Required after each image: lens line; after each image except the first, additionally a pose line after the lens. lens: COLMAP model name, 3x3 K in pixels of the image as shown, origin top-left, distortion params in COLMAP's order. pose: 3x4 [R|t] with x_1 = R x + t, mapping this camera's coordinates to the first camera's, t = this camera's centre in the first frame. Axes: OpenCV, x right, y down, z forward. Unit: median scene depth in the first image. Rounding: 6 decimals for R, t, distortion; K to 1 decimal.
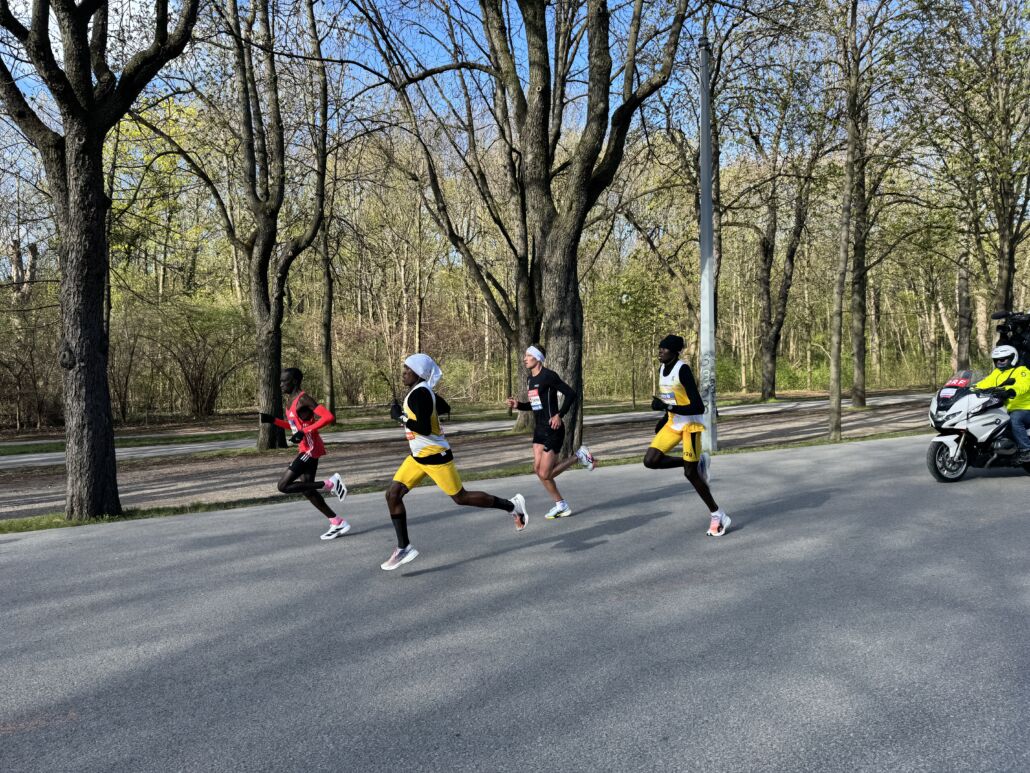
lens RADIAL K [[707.6, 0, 513.2], [0, 707.6, 393.4], [0, 0, 1]] dist [0.050829, -0.003136]
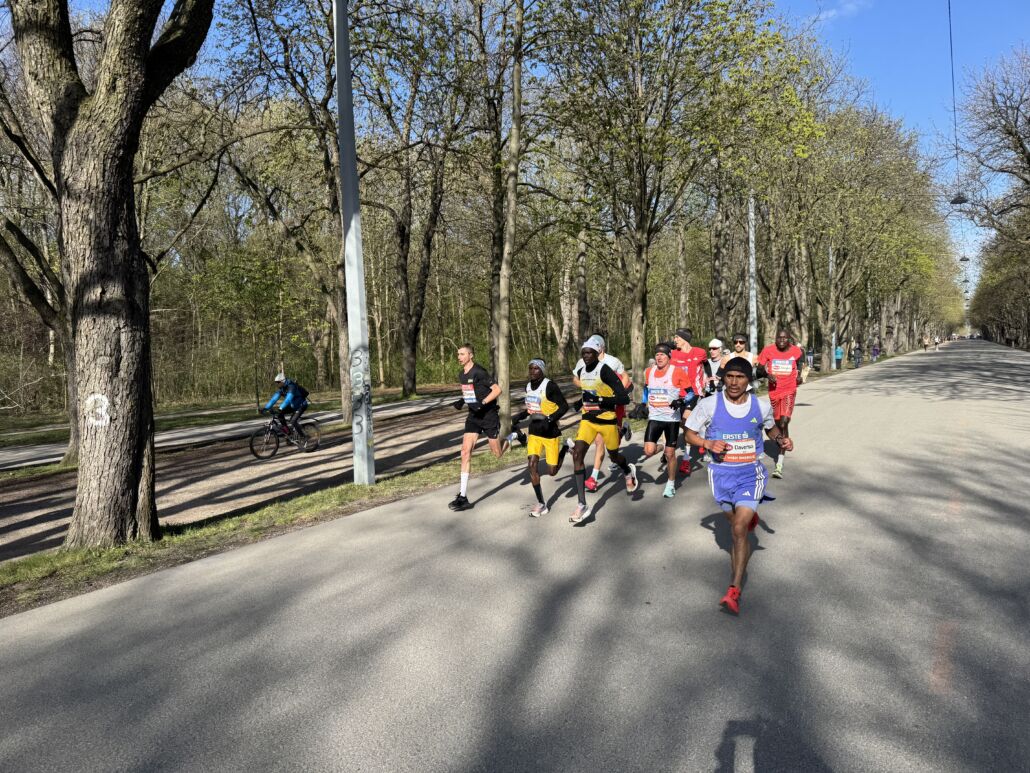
lens RADIAL K [[707.6, 0, 517.4], [0, 707.6, 394.5], [0, 0, 1]] dist [0.050829, -0.003136]
pose [[0.870442, -0.034276, 0.491076, 0.030971], [0.028323, 0.999408, 0.019553, -0.009955], [-0.491455, -0.003111, 0.870897, 0.156161]]
